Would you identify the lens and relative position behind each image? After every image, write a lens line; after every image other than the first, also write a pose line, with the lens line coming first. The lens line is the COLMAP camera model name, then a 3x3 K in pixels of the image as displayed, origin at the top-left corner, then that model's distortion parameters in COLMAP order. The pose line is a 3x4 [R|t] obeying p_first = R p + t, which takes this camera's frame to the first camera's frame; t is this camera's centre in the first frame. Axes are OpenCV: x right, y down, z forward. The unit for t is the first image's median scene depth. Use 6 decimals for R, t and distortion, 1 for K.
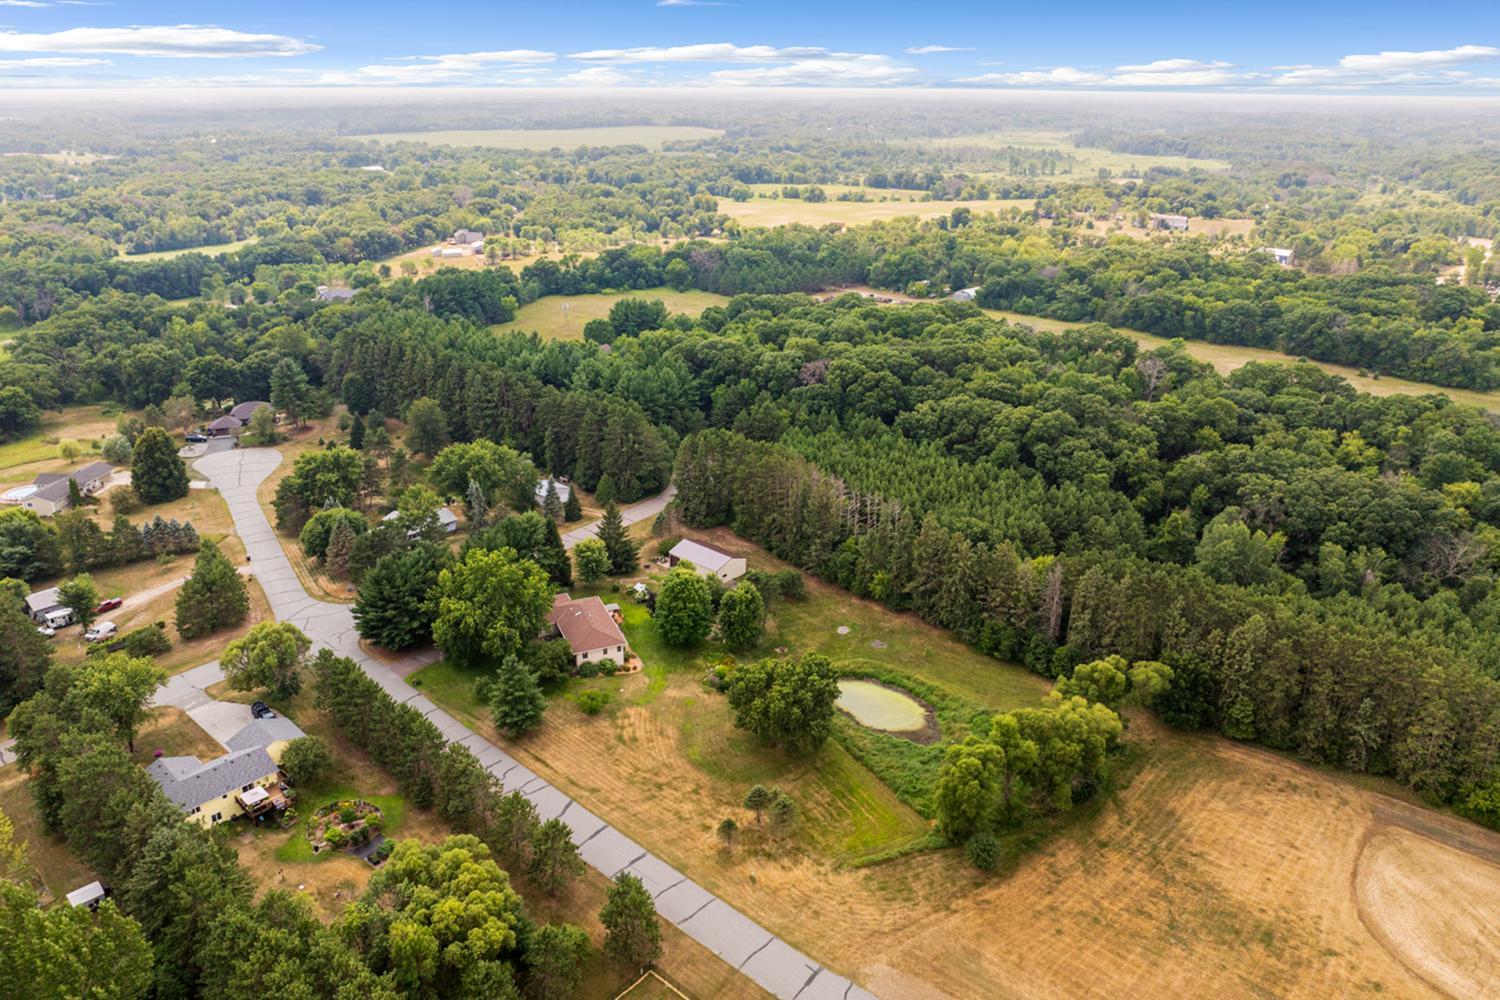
lens RADIAL K [[1053.6, 0, 753.9], [0, 1053.6, 499.8], [0, 0, 1]] dist [-0.044915, 0.013650]
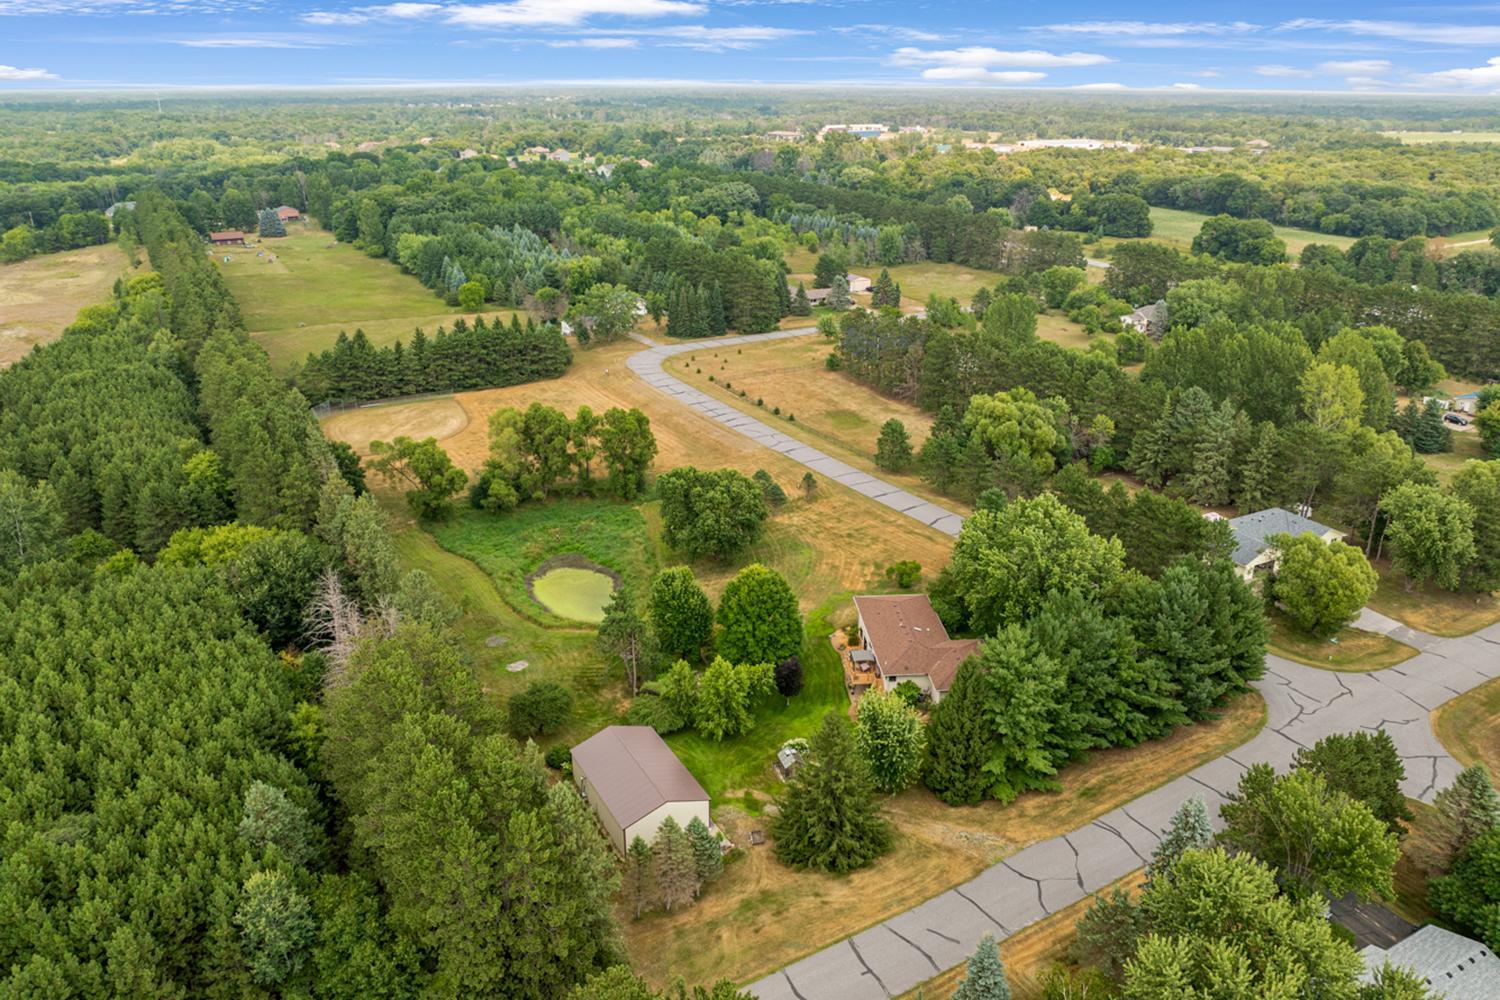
lens RADIAL K [[1053.6, 0, 761.6], [0, 1053.6, 500.9], [0, 0, 1]] dist [-0.044915, 0.013650]
pose [[-0.950660, -0.117402, 0.287163, -0.268227], [0.111891, 0.733579, 0.670330, -0.421961], [-0.289355, 0.669387, -0.684248, 1.495734]]
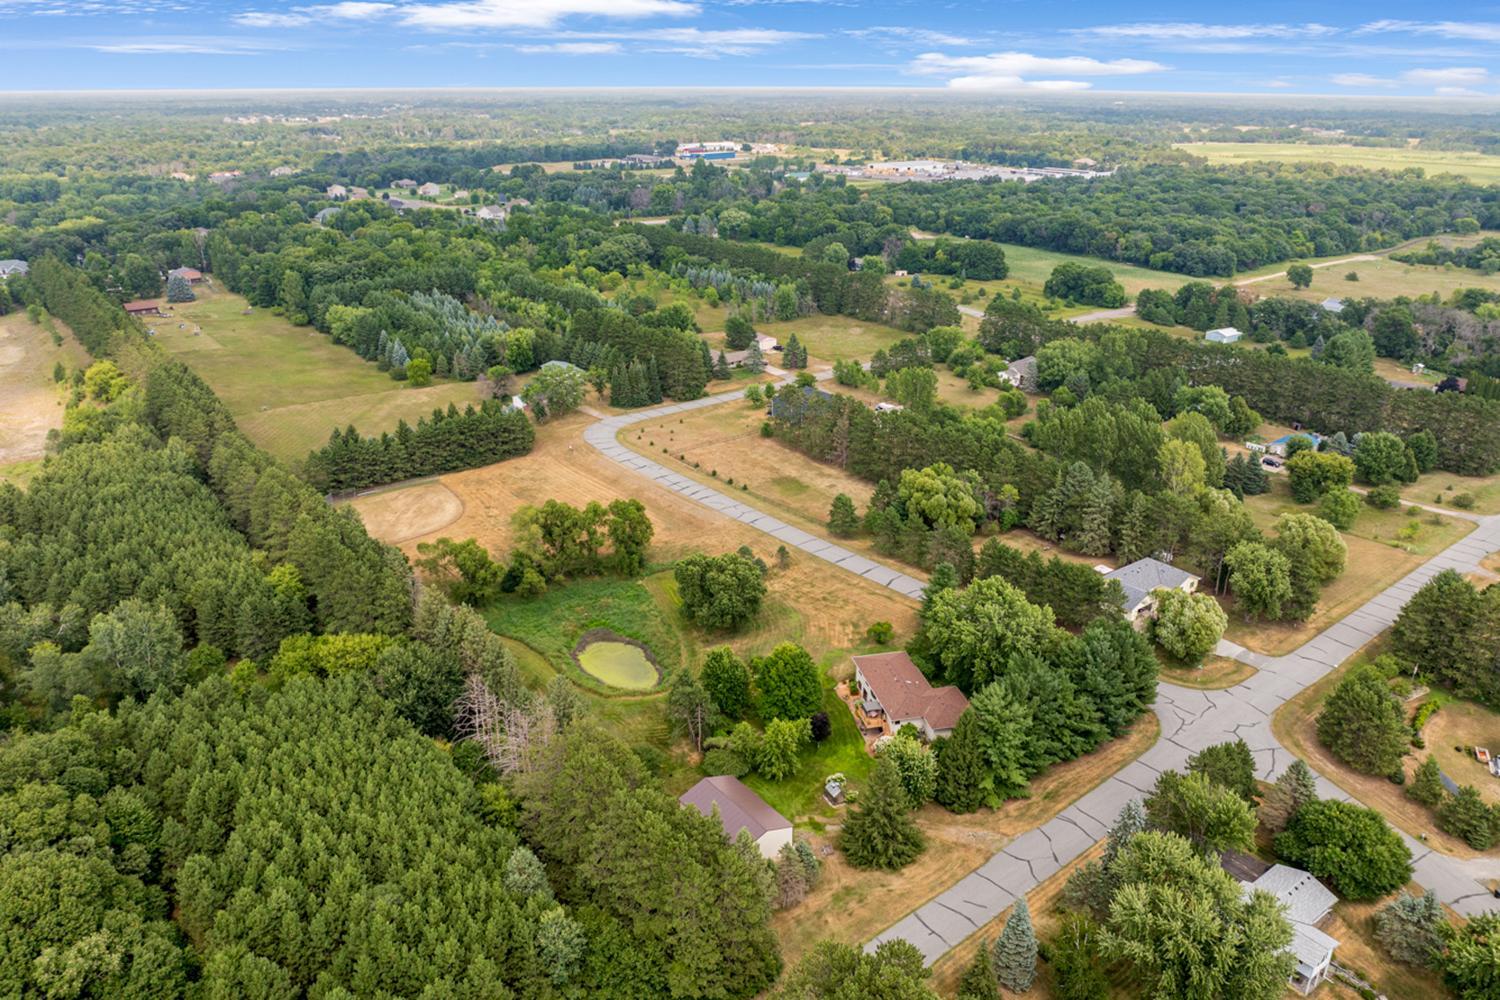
lens RADIAL K [[1053.6, 0, 761.9], [0, 1053.6, 492.6], [0, 0, 1]] dist [-0.044915, 0.013650]
pose [[-0.985702, -0.064897, 0.155501, -0.182685], [0.058455, 0.733845, 0.676797, -0.643471], [-0.158036, 0.676210, -0.719559, 1.624160]]
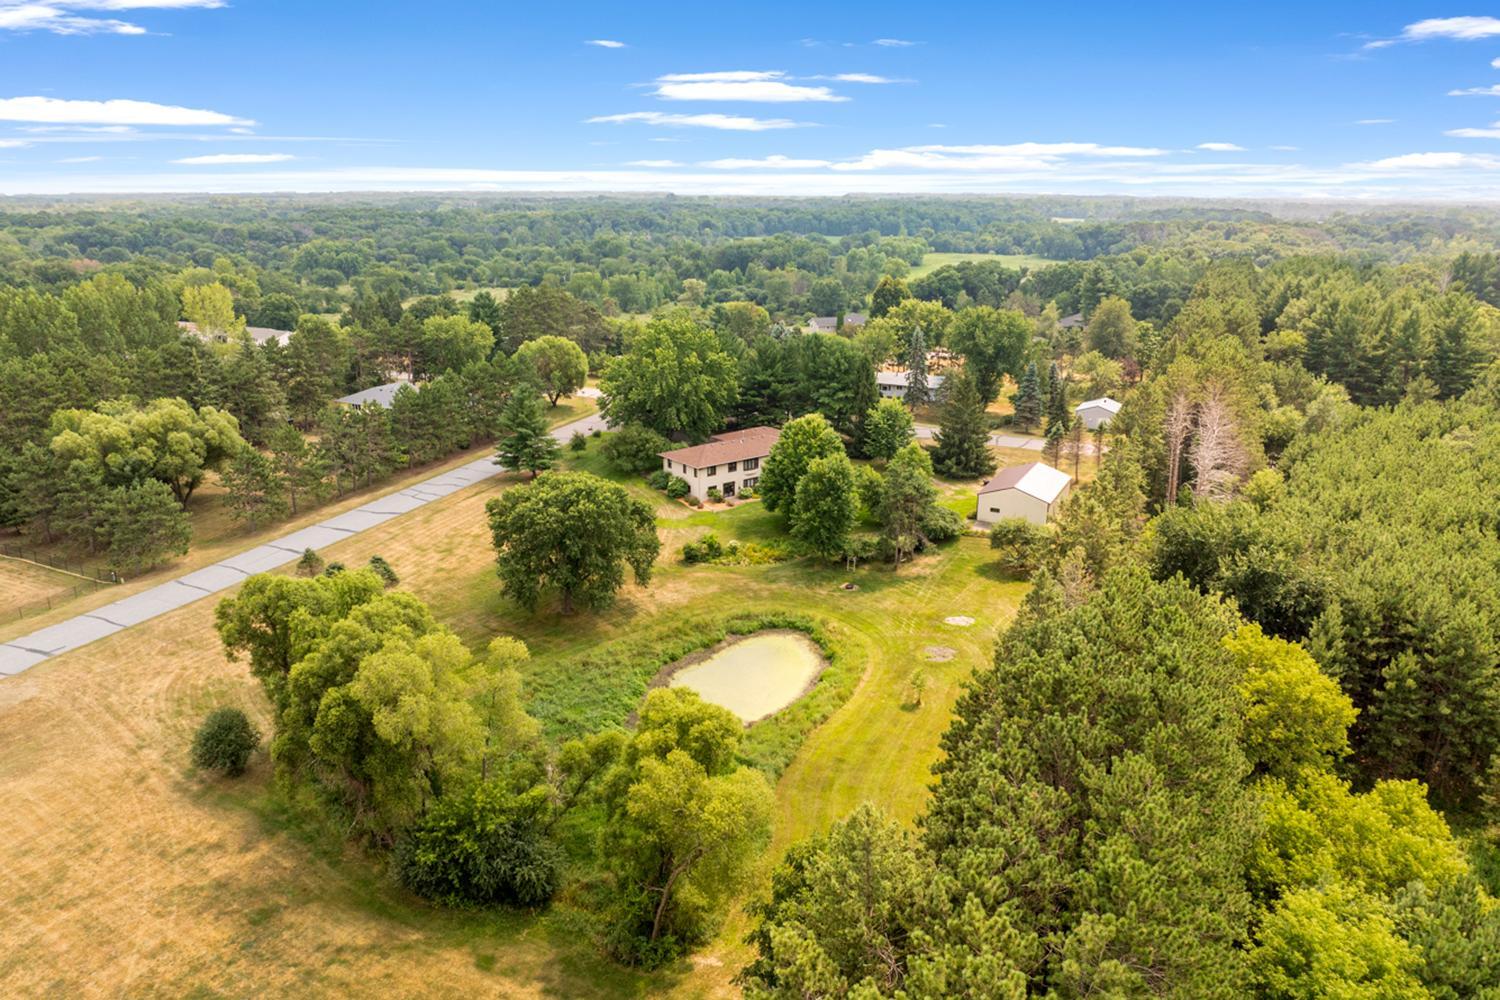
lens RADIAL K [[1053.6, 0, 753.1], [0, 1053.6, 489.2], [0, 0, 1]] dist [-0.044915, 0.013650]
pose [[0.267727, 0.259887, -0.927783, 0.600281], [-0.356873, 0.921194, 0.155060, 0.019782], [0.894966, 0.289587, 0.339375, 0.792973]]
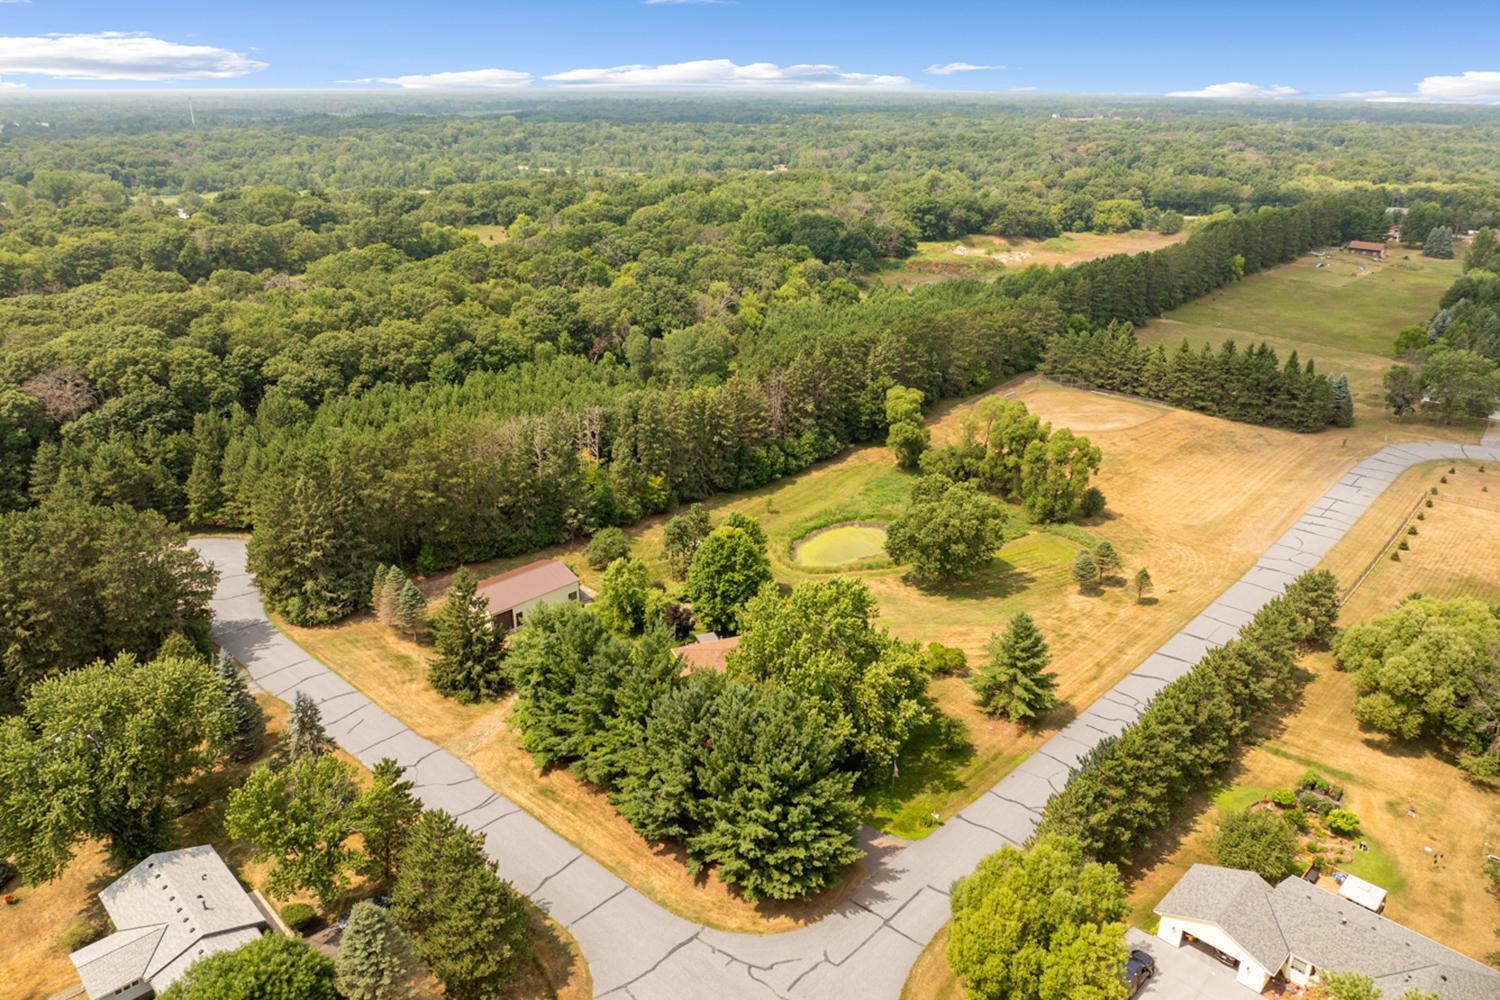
lens RADIAL K [[1053.6, 0, 745.5], [0, 1053.6, 500.5], [0, 0, 1]] dist [-0.044915, 0.013650]
pose [[0.029091, -0.370909, 0.928213, -0.763956], [0.367063, 0.867693, 0.335221, -0.196413], [-0.929741, 0.330960, 0.161389, 0.915184]]
